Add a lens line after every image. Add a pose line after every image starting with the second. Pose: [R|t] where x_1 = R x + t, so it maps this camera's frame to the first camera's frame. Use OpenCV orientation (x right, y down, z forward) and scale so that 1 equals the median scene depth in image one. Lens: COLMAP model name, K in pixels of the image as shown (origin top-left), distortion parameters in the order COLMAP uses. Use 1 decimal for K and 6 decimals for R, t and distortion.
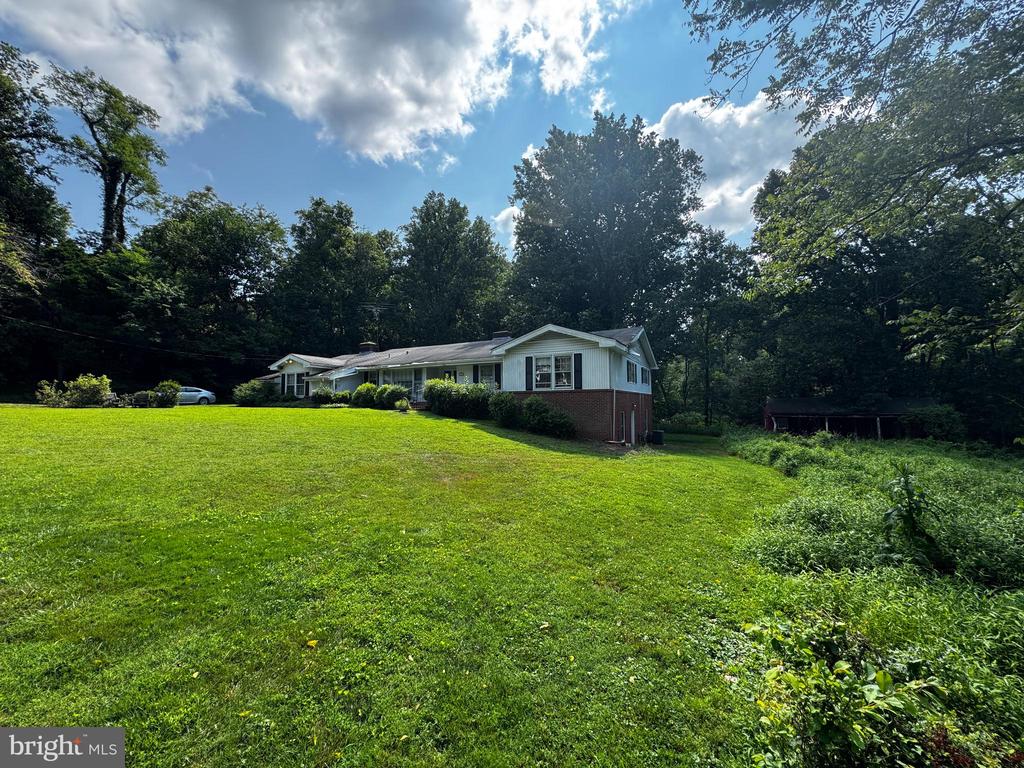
lens RADIAL K [[411.6, 0, 512.0], [0, 411.6, 384.0], [0, 0, 1]] dist [0.000523, 0.000051]
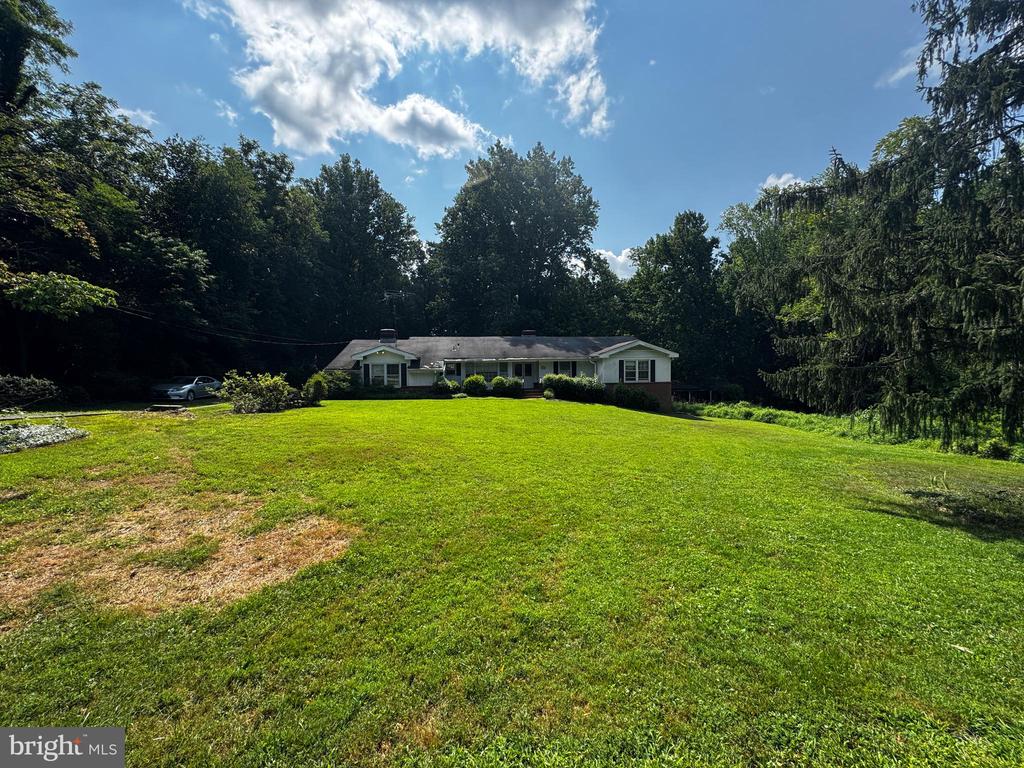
lens RADIAL K [[411.6, 0, 512.0], [0, 411.6, 384.0], [0, 0, 1]] dist [0.000523, 0.000051]
pose [[0.819989, -0.022851, 0.571923, -1.034796], [-0.022551, 0.997137, 0.072172, -0.070110], [-0.571935, -0.072078, 0.817126, -0.013353]]
